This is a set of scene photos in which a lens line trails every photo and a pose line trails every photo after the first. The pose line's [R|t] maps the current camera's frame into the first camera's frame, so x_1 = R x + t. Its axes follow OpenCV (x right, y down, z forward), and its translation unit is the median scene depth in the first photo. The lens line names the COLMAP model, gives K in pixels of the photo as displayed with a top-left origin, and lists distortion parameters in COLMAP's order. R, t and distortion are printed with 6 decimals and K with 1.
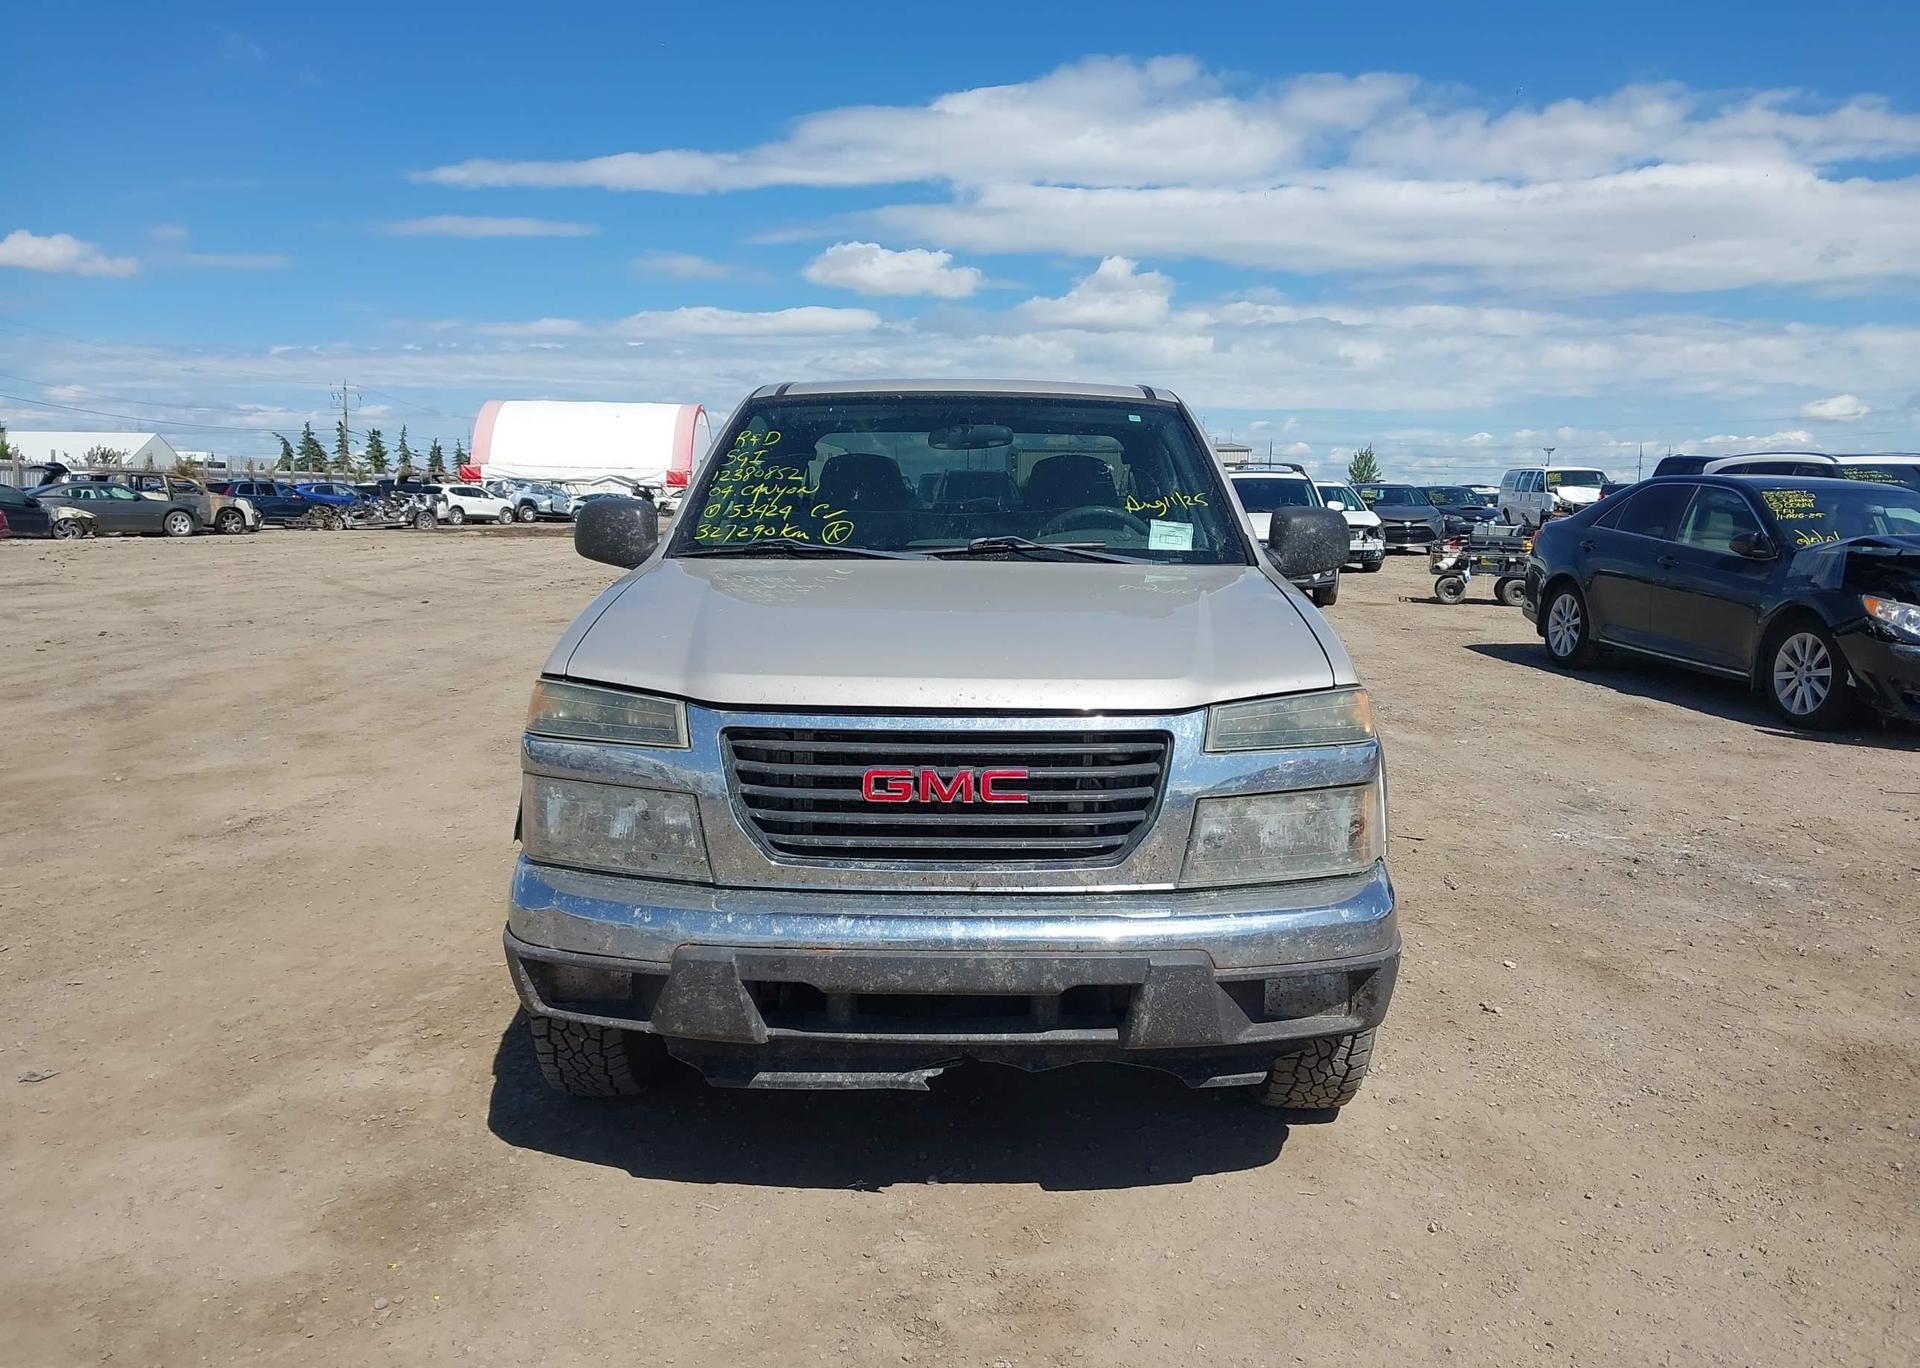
lens RADIAL K [[1544.9, 0, 945.9], [0, 1544.9, 731.7], [0, 0, 1]] dist [0.039698, -0.060916]
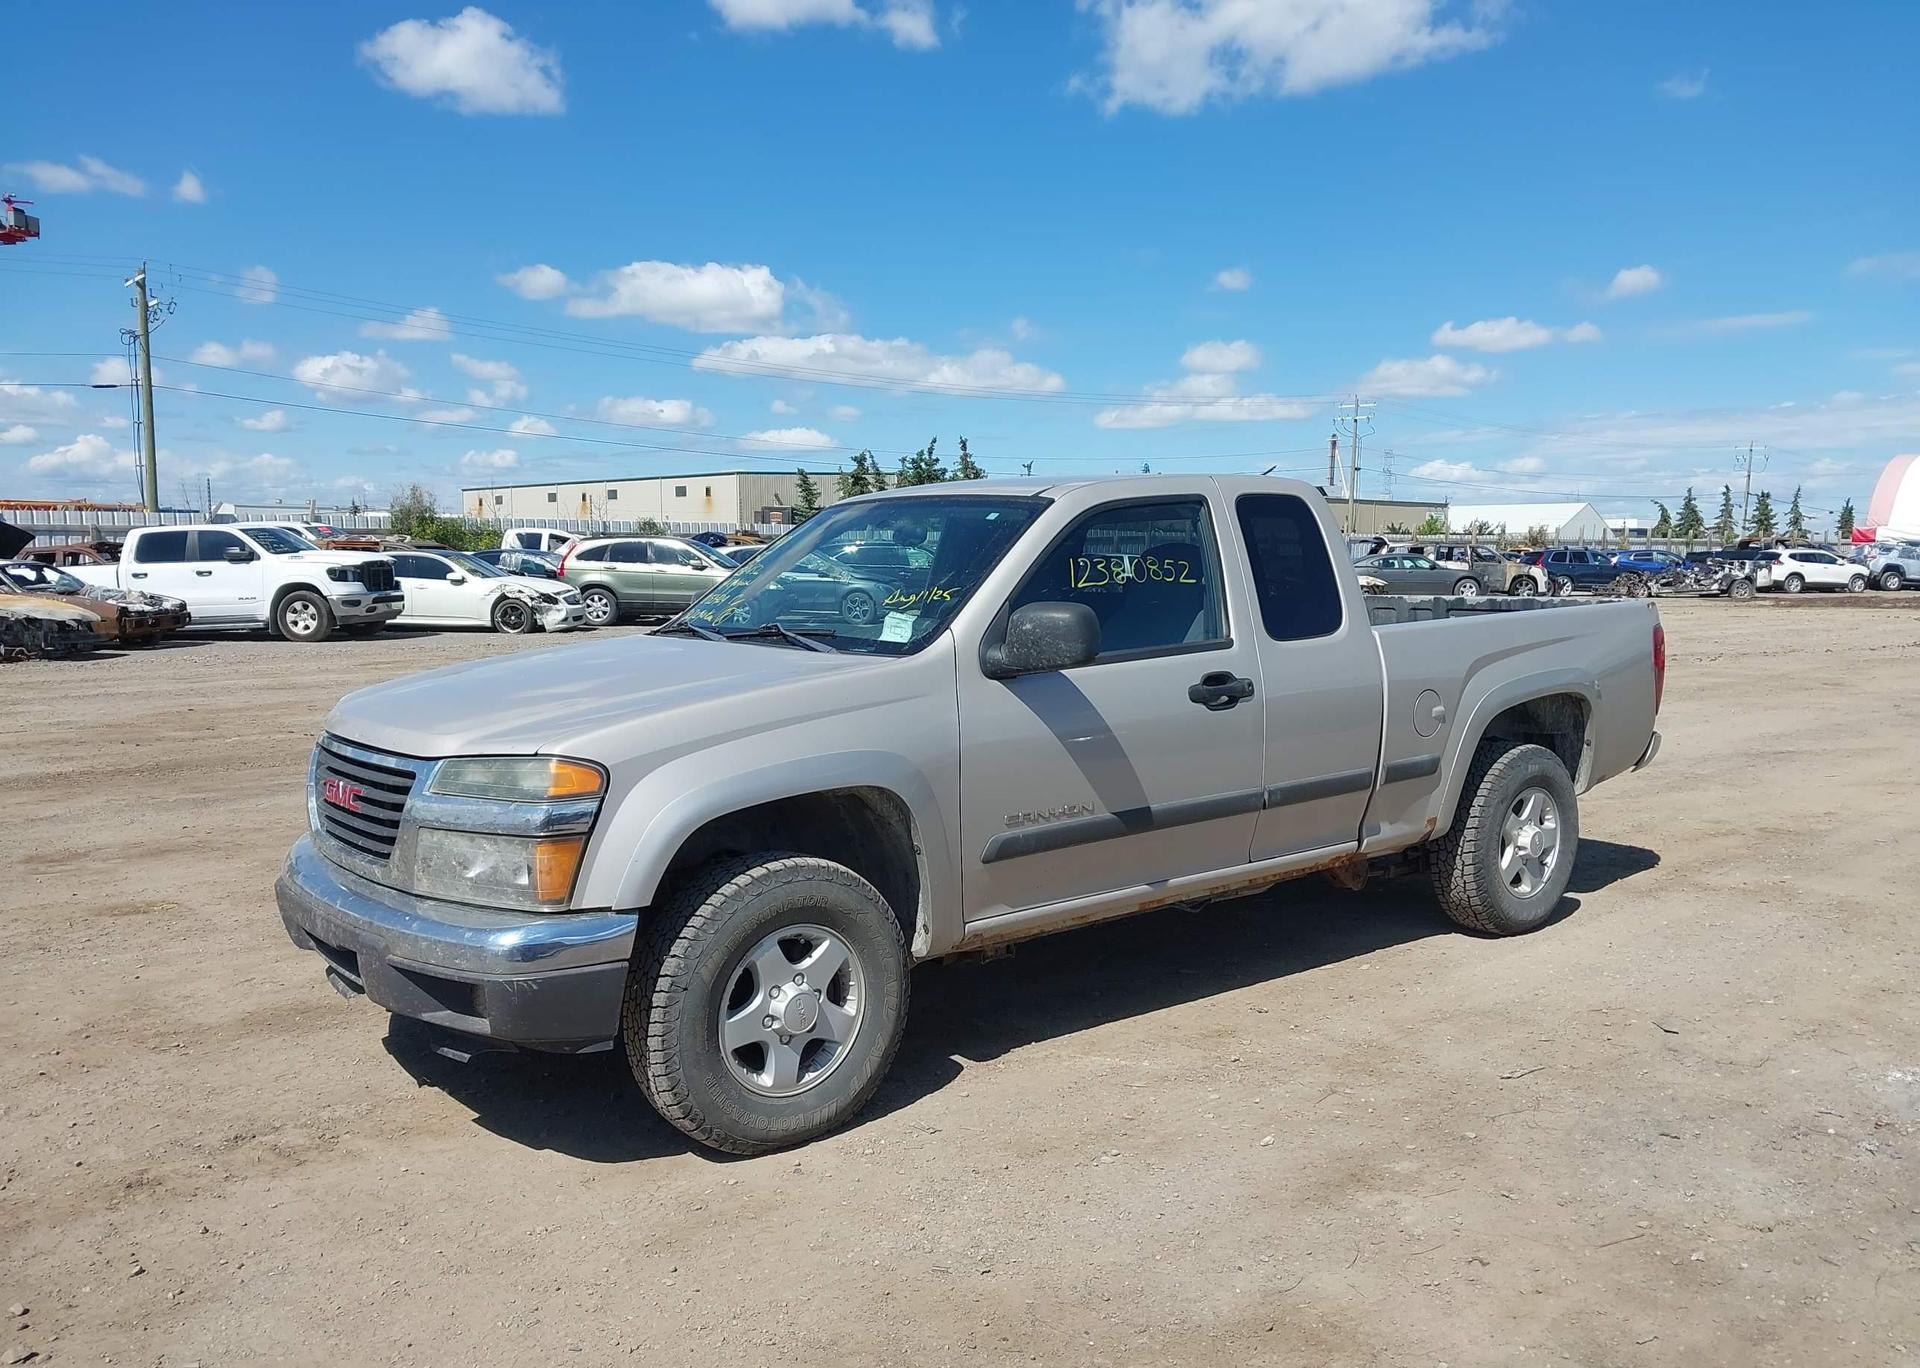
lens RADIAL K [[1544.9, 0, 943.3], [0, 1544.9, 736.0], [0, 0, 1]] dist [0.039698, -0.060916]
pose [[0.622682, 0.082980, -0.778063, 0.108696], [-0.112384, 0.993536, 0.016019, -0.007749], [0.774362, 0.077467, 0.627983, 0.038200]]
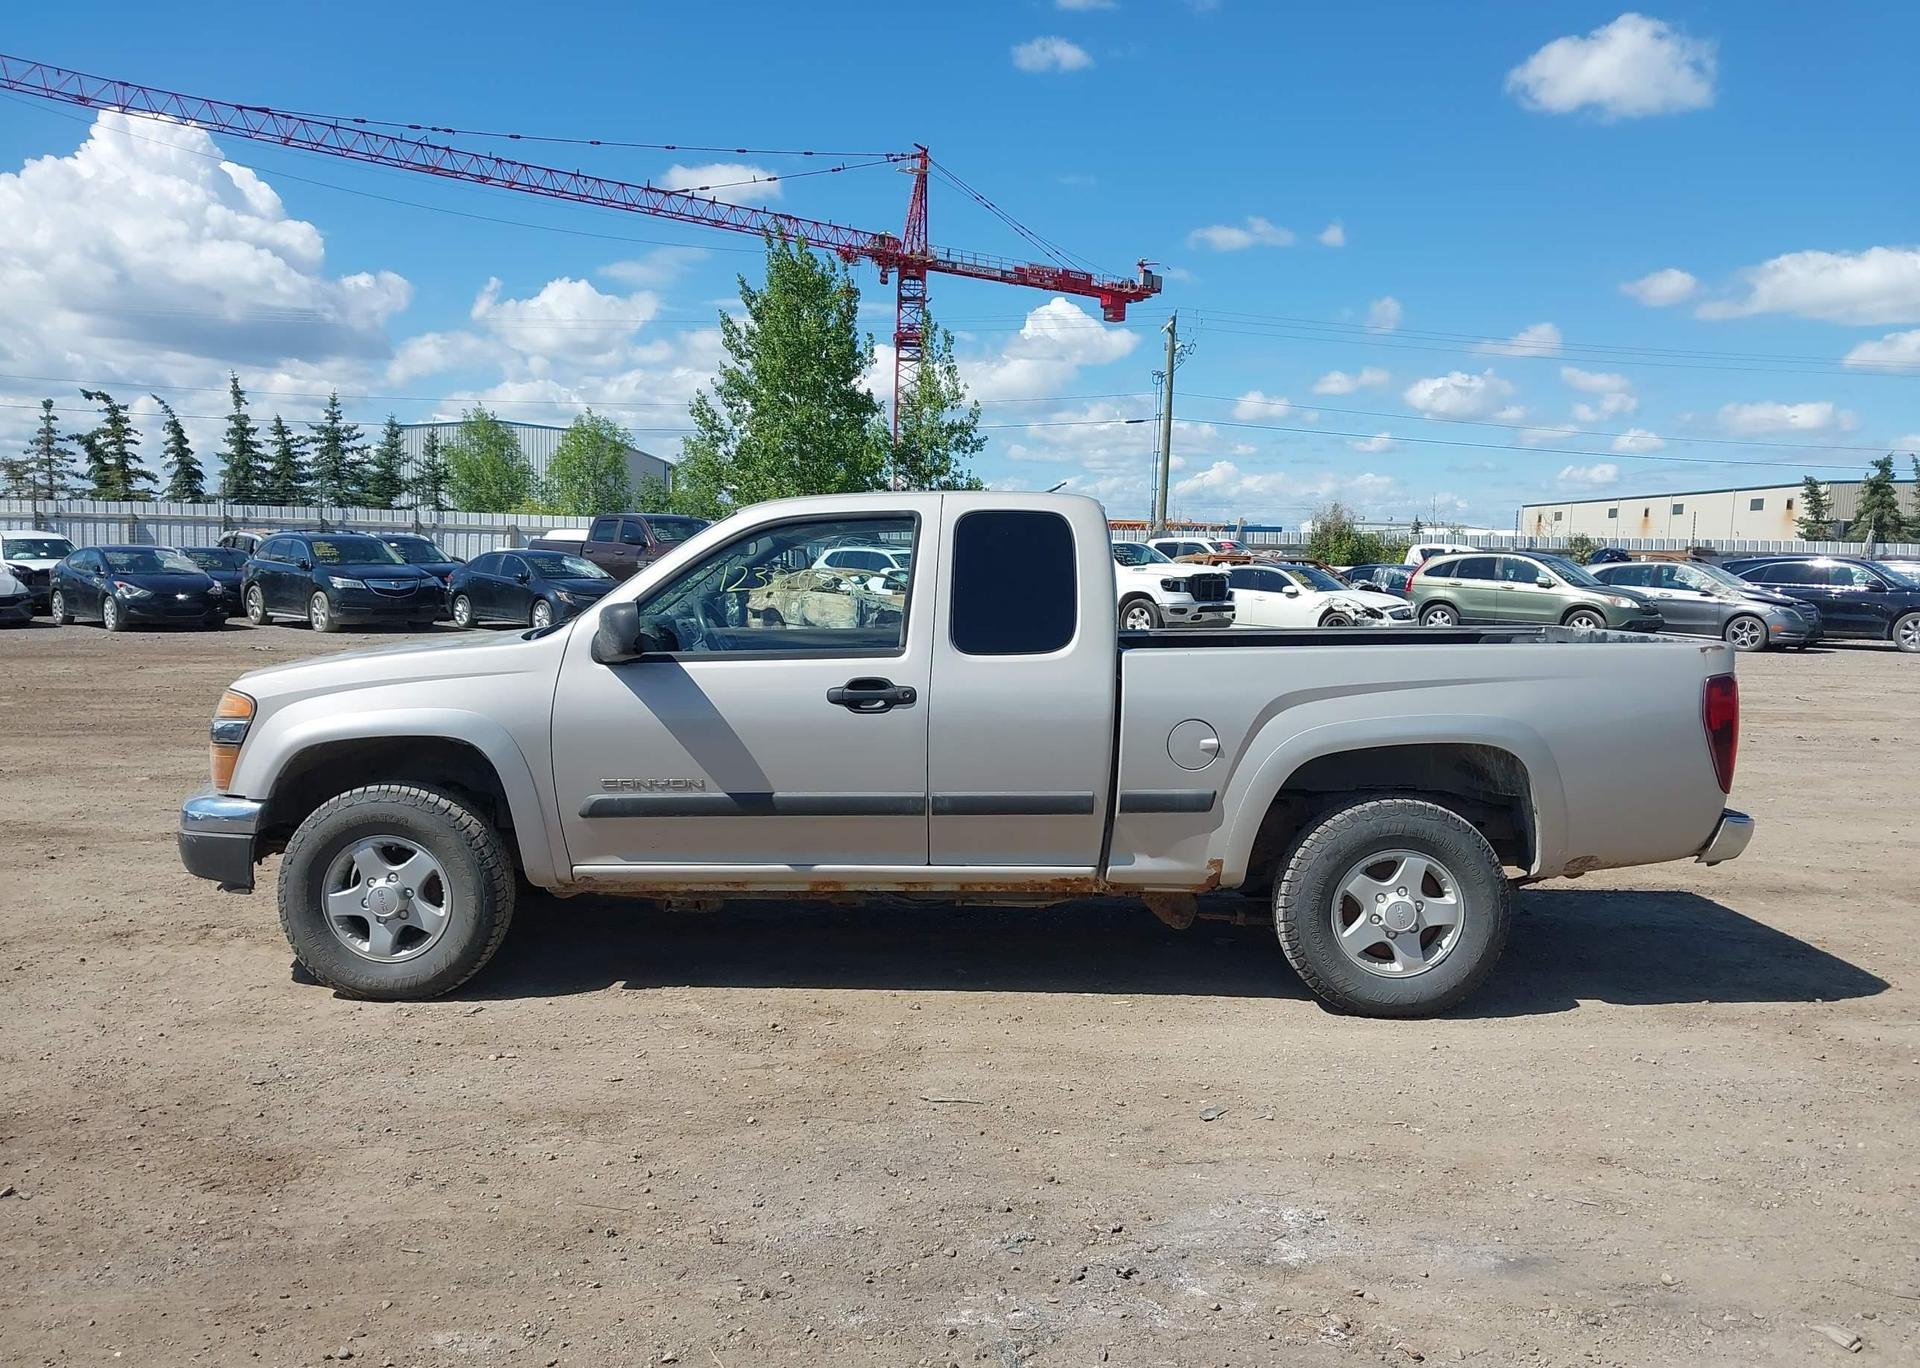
lens RADIAL K [[1544.9, 0, 960.0], [0, 1544.9, 705.1], [0, 0, 1]] dist [0.039698, -0.060916]
pose [[-0.021443, 0.084799, -0.996167, 0.157737], [-0.169064, 0.981739, 0.087210, -0.024119], [0.985372, 0.170286, -0.006715, 0.143057]]
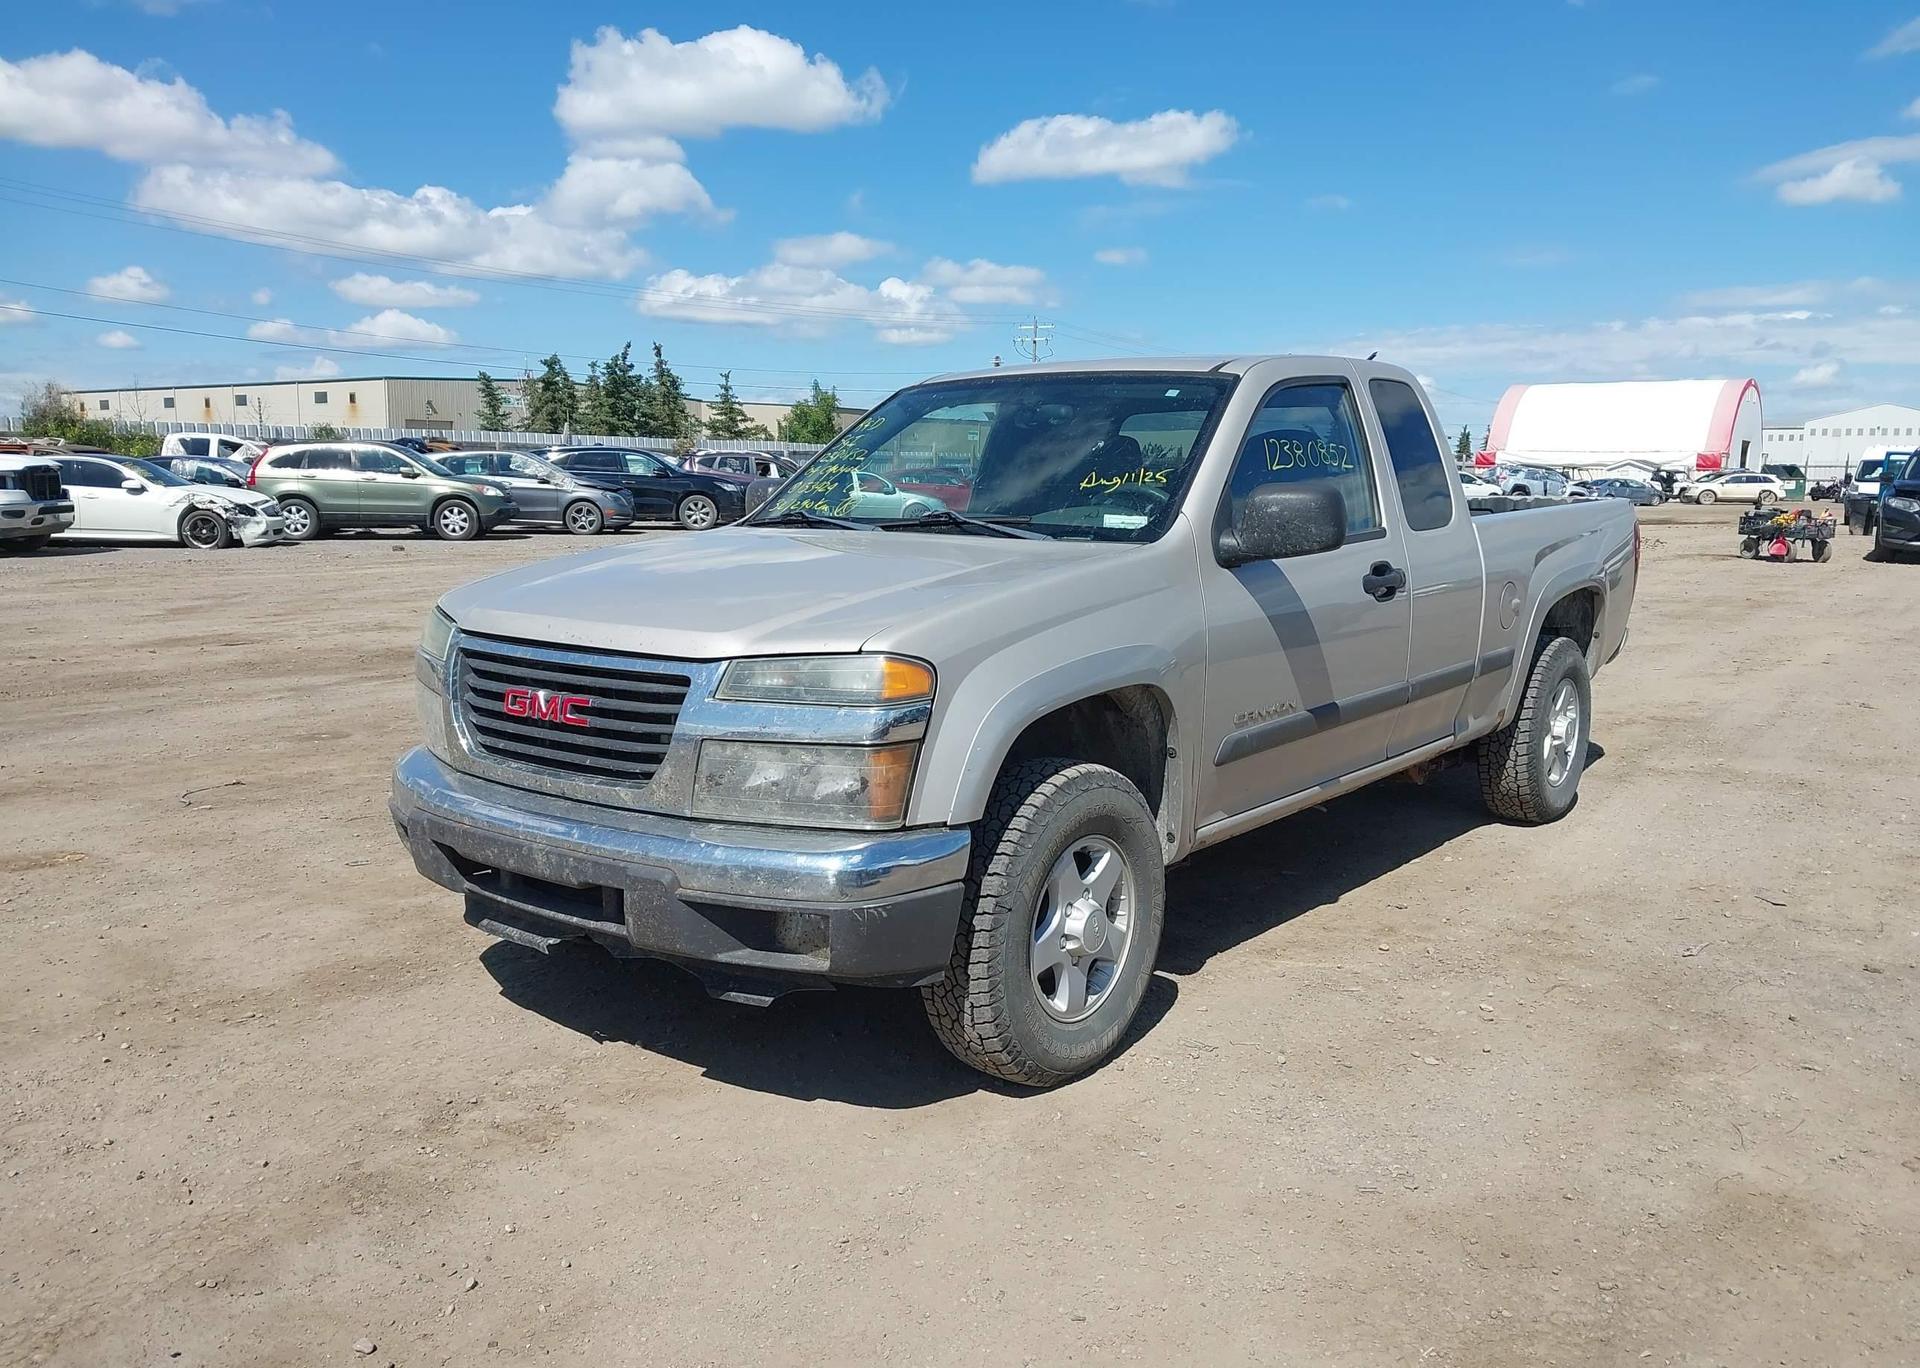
lens RADIAL K [[1544.9, 0, 943.8], [0, 1544.9, 748.9], [0, 0, 1]] dist [0.039698, -0.060916]
pose [[0.782624, 0.106203, -0.613368, 0.073931], [-0.094514, 0.994188, 0.051547, -0.001788], [0.615278, 0.017630, 0.788113, 0.016547]]
